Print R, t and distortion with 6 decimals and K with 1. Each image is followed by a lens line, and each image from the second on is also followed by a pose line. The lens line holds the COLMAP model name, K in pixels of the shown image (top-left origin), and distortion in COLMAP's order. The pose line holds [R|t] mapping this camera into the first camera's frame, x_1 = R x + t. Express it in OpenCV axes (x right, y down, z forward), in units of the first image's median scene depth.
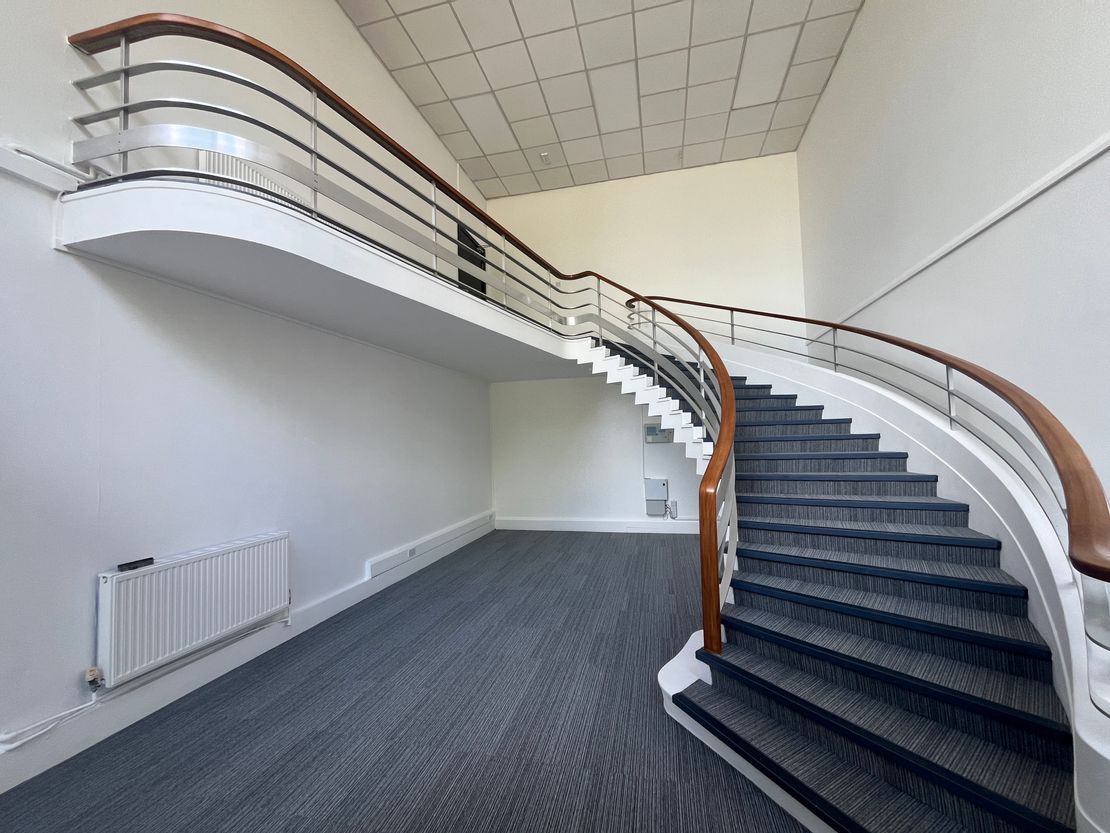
lens RADIAL K [[450.2, 0, 556.4], [0, 450.2, 417.7], [0, 0, 1]] dist [-0.003339, 0.000533]
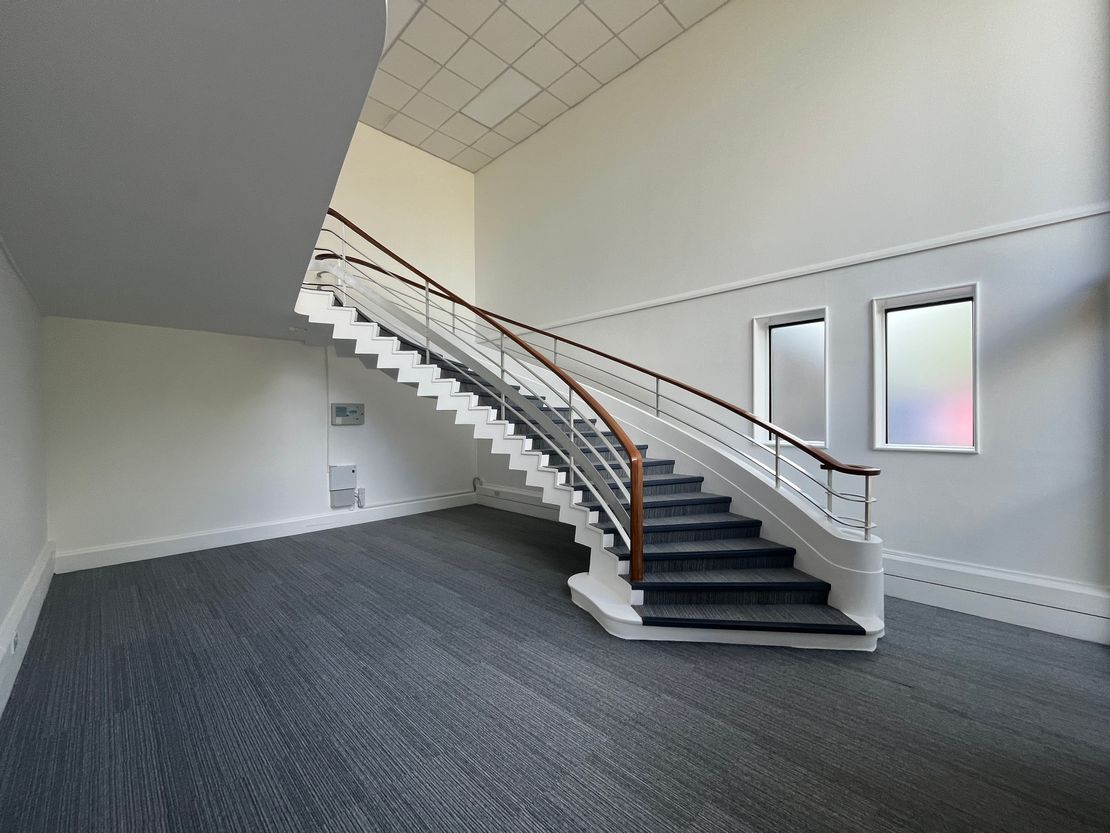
lens RADIAL K [[450.2, 0, 552.0], [0, 450.2, 418.4], [0, 0, 1]] dist [-0.003339, 0.000533]
pose [[0.518576, 0.023472, 0.854709, -0.454602], [-0.050863, 0.998700, 0.003434, 0.026429], [-0.853517, -0.045254, 0.519096, 0.271936]]
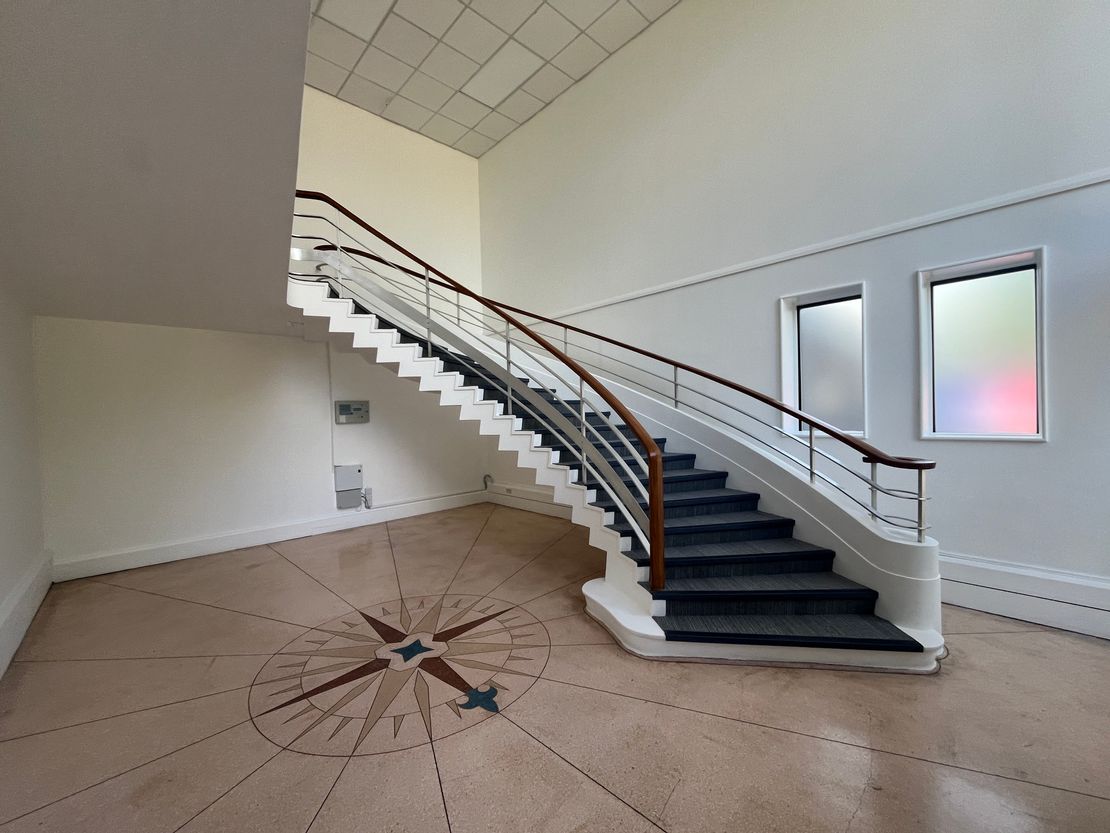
lens RADIAL K [[450.2, 0, 550.9], [0, 450.2, 417.5], [0, 0, 1]] dist [-0.003339, 0.000533]
pose [[0.547817, 0.002360, 0.836595, -0.398595], [-0.030033, 0.999407, 0.016847, 0.026754], [-0.836059, -0.034354, 0.547563, 0.297153]]
